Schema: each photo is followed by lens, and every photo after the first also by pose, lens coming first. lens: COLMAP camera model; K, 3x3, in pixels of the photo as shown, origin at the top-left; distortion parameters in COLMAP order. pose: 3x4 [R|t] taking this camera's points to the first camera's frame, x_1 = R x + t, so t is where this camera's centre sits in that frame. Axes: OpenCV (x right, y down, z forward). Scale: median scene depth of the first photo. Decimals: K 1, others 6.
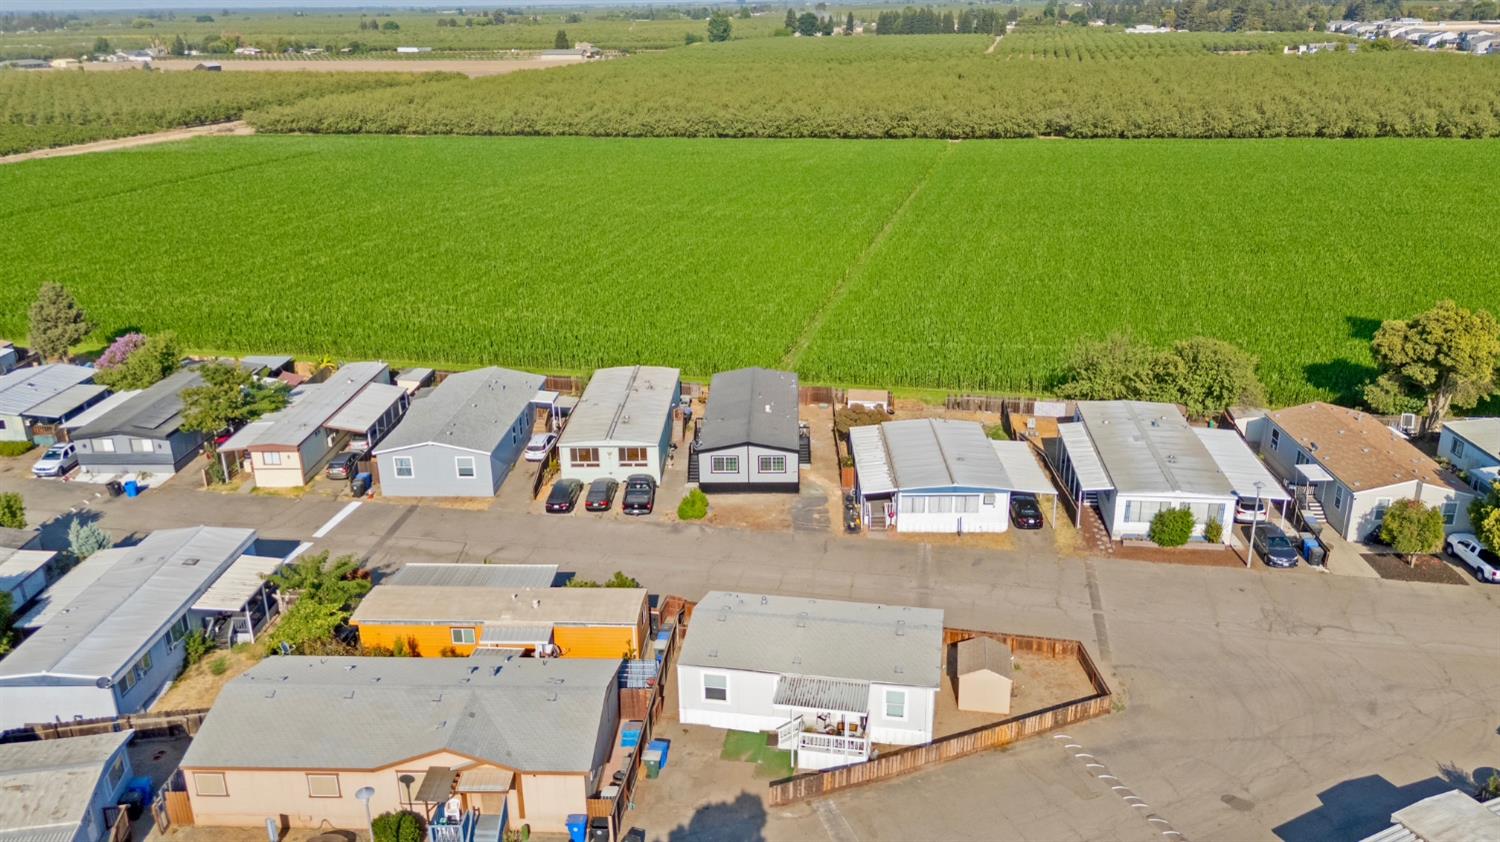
lens RADIAL K [[1151.5, 0, 750.0], [0, 1151.5, 421.0], [0, 0, 1]] dist [0.074246, -0.075602]
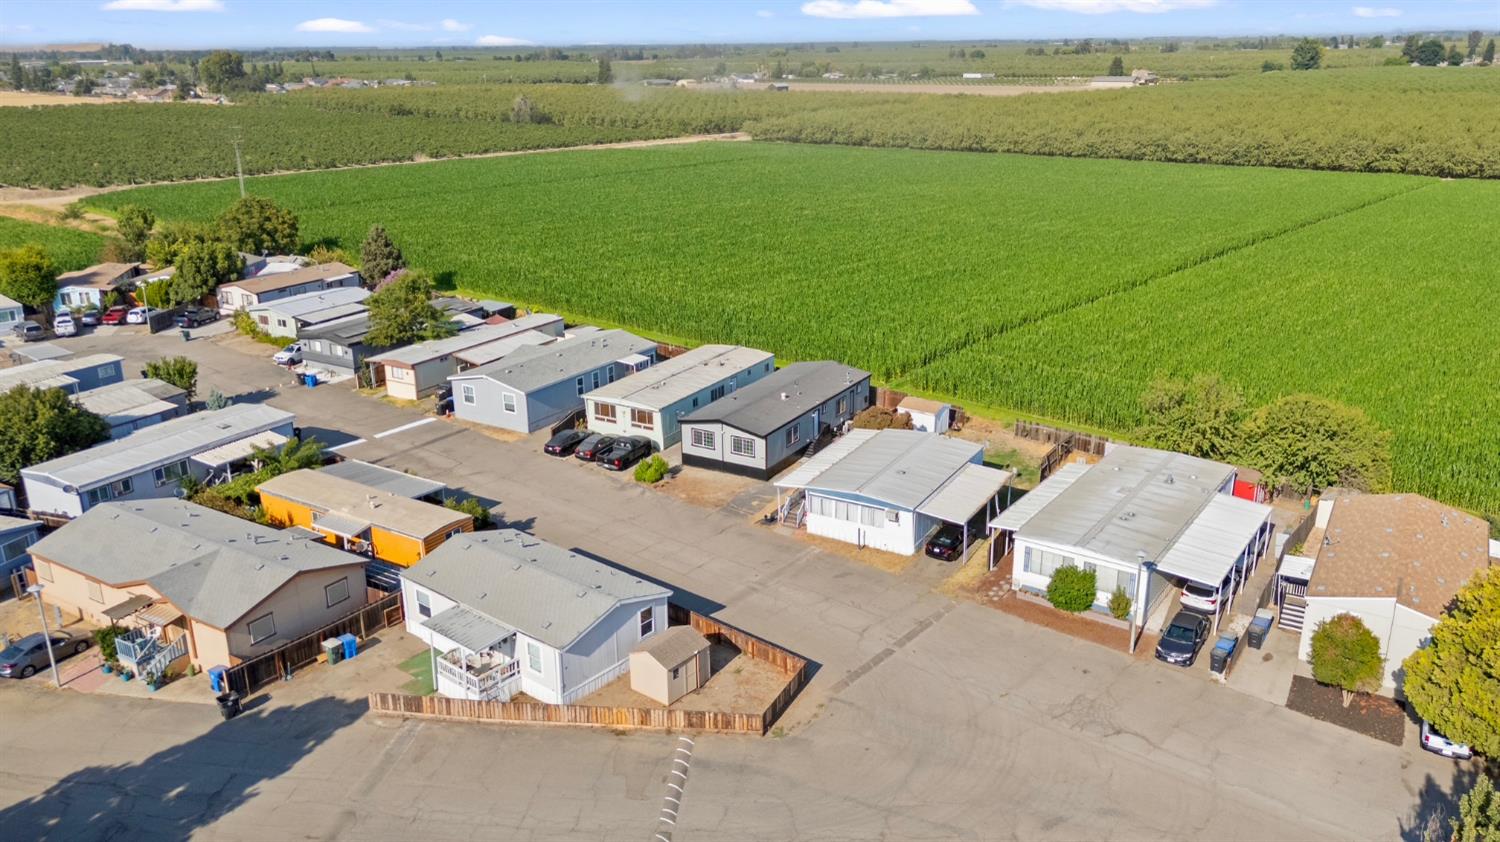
lens RADIAL K [[1135.6, 0, 750.0], [0, 1135.6, 421.0], [0, 0, 1]] dist [0.073710, -0.075782]
pose [[0.872863, 0.160405, -0.460848, 0.453870], [-0.170297, 0.985182, 0.020360, -0.004814], [0.457285, 0.060710, 0.887246, 0.128934]]
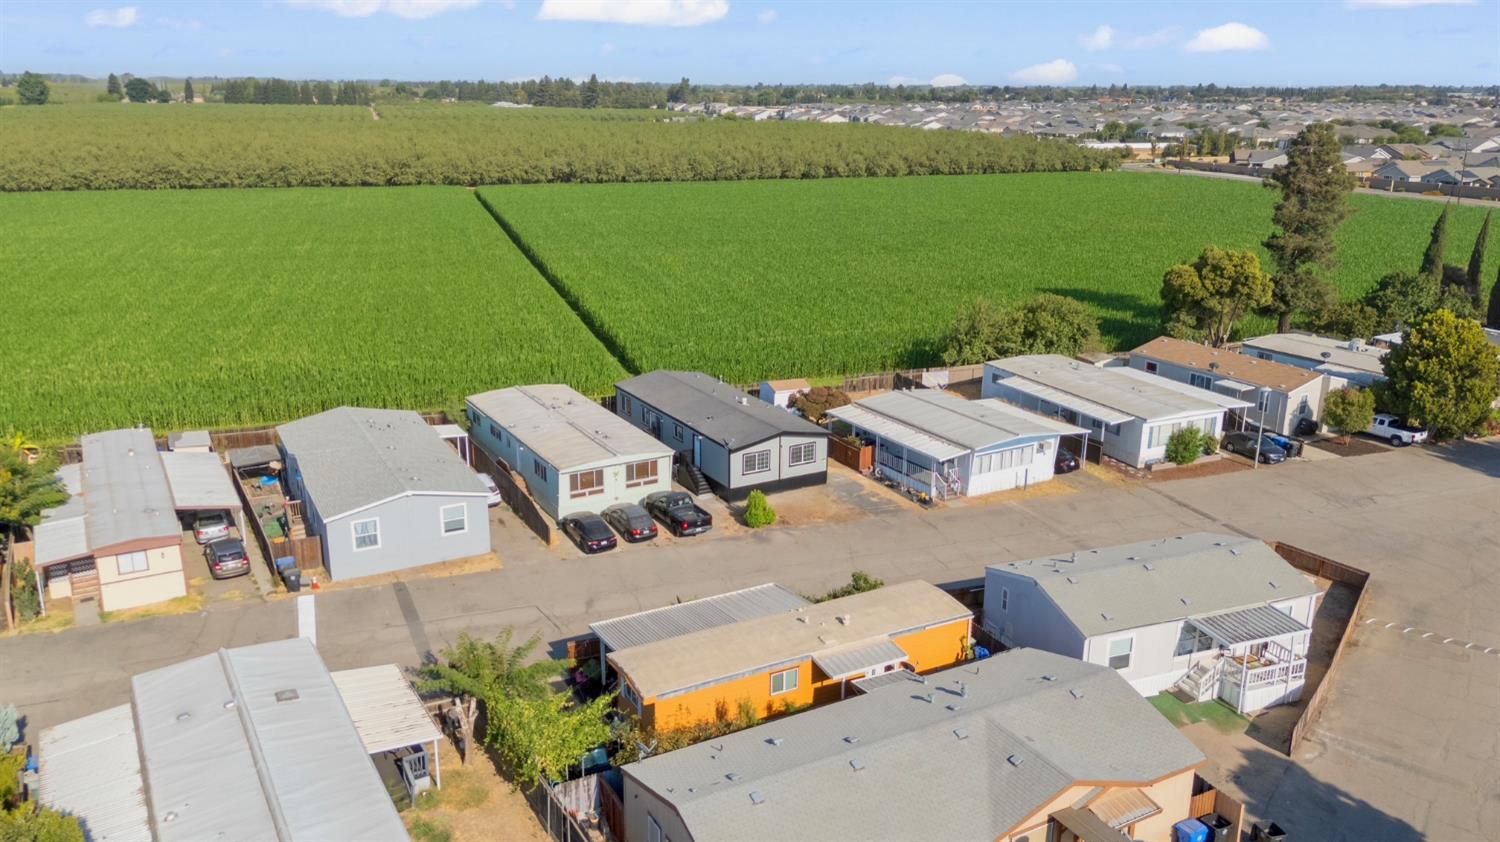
lens RADIAL K [[1135.6, 0, 750.0], [0, 1135.6, 421.0], [0, 0, 1]] dist [0.073710, -0.075782]
pose [[0.844335, -0.127354, 0.520461, -0.446373], [0.161292, 0.986700, -0.020221, 0.022745], [-0.510964, 0.101019, 0.853646, 0.266202]]
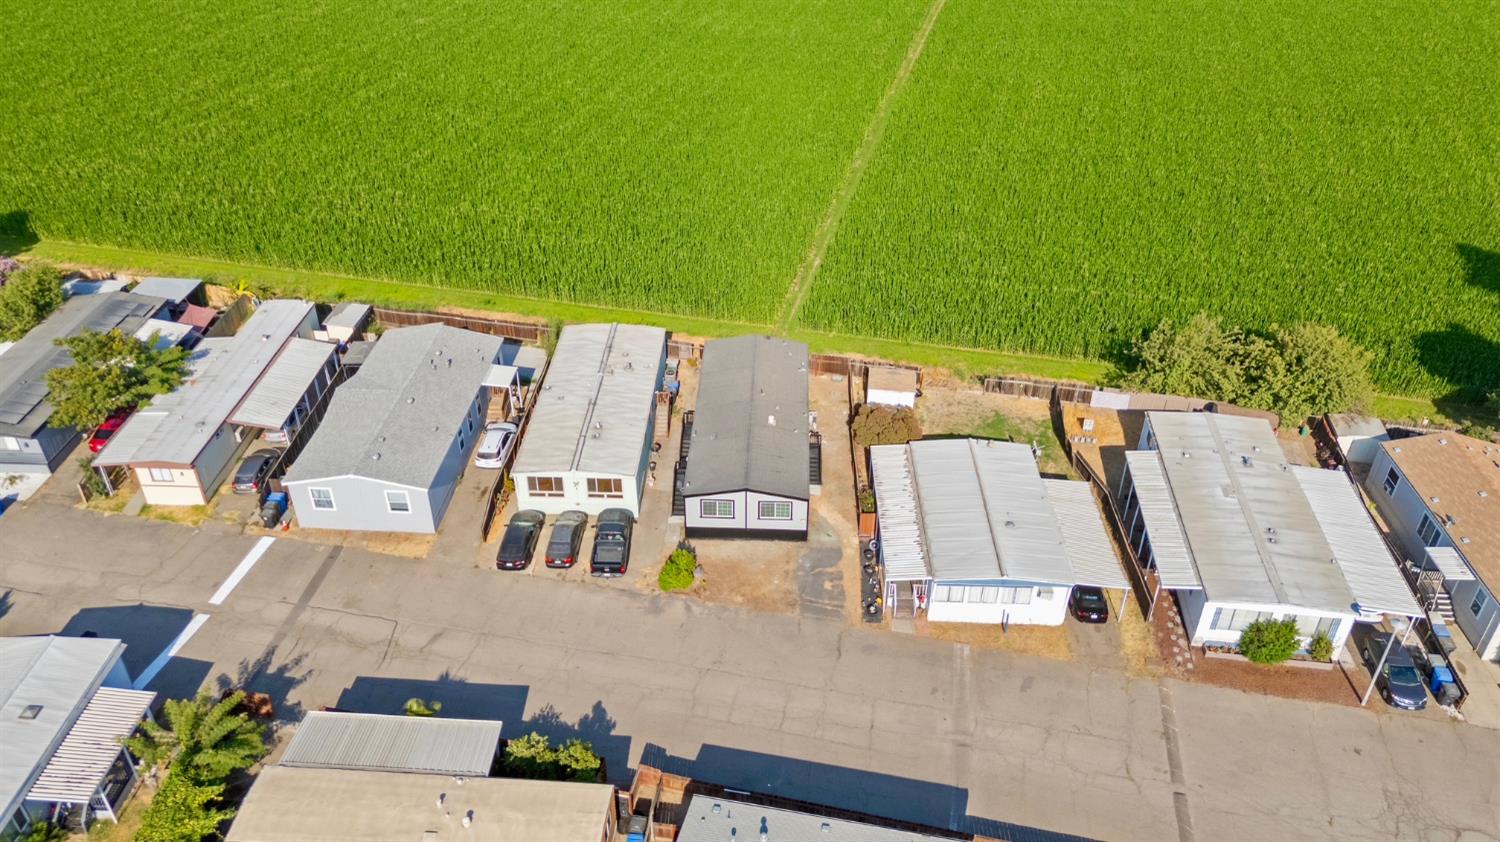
lens RADIAL K [[1110.5, 0, 750.0], [0, 1110.5, 421.0], [0, 0, 1]] dist [0.038085, -0.006743]
pose [[0.999707, 0.022497, 0.008976, -0.006929], [-0.024011, 0.969235, 0.244964, -0.207225], [-0.003188, -0.245108, 0.969491, 0.246714]]
